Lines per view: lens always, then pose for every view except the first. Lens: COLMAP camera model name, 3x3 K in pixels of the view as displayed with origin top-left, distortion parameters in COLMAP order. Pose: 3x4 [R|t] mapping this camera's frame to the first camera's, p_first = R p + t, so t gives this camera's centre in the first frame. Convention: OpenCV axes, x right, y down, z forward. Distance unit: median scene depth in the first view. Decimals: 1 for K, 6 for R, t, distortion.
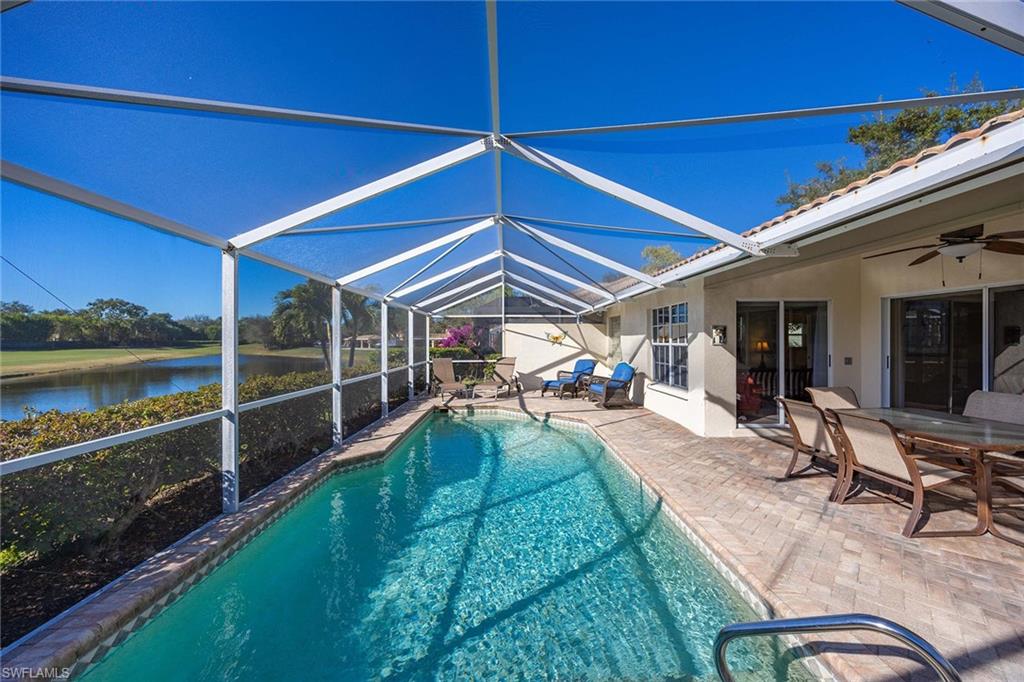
lens RADIAL K [[390.3, 0, 512.7], [0, 390.3, 341.8], [0, 0, 1]] dist [-0.002679, -0.000049]
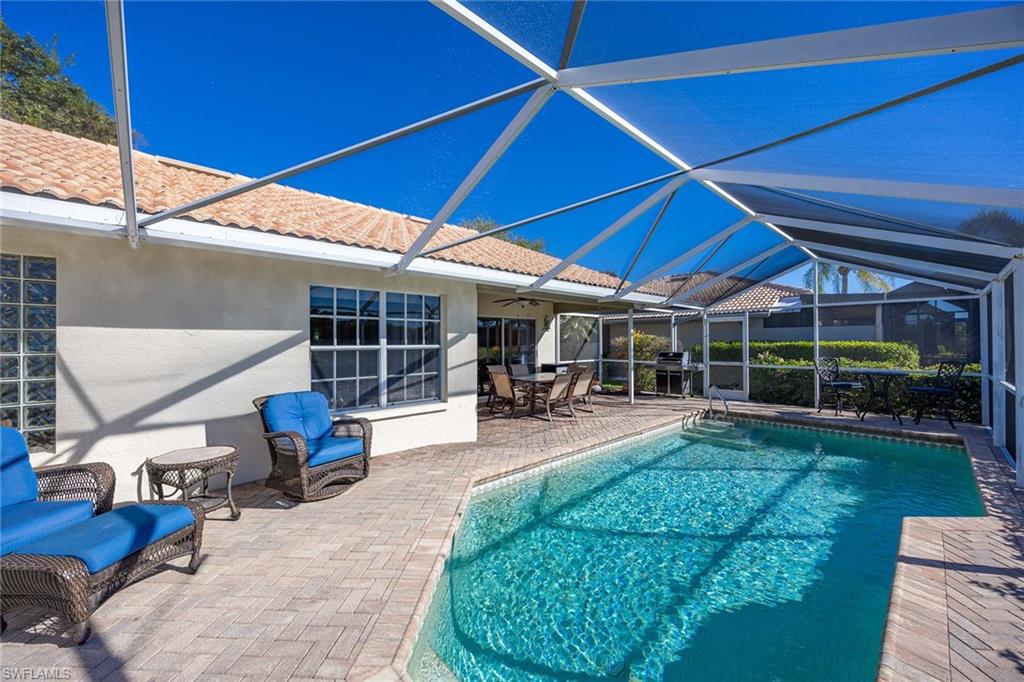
lens RADIAL K [[390.3, 0, 513.0], [0, 390.3, 342.3], [0, 0, 1]] dist [-0.002679, -0.000049]
pose [[-0.675018, 0.009014, 0.737746, -0.161219], [0.008305, 0.999955, -0.004618, 0.001593], [-0.737754, 0.003010, -0.675063, 0.833640]]
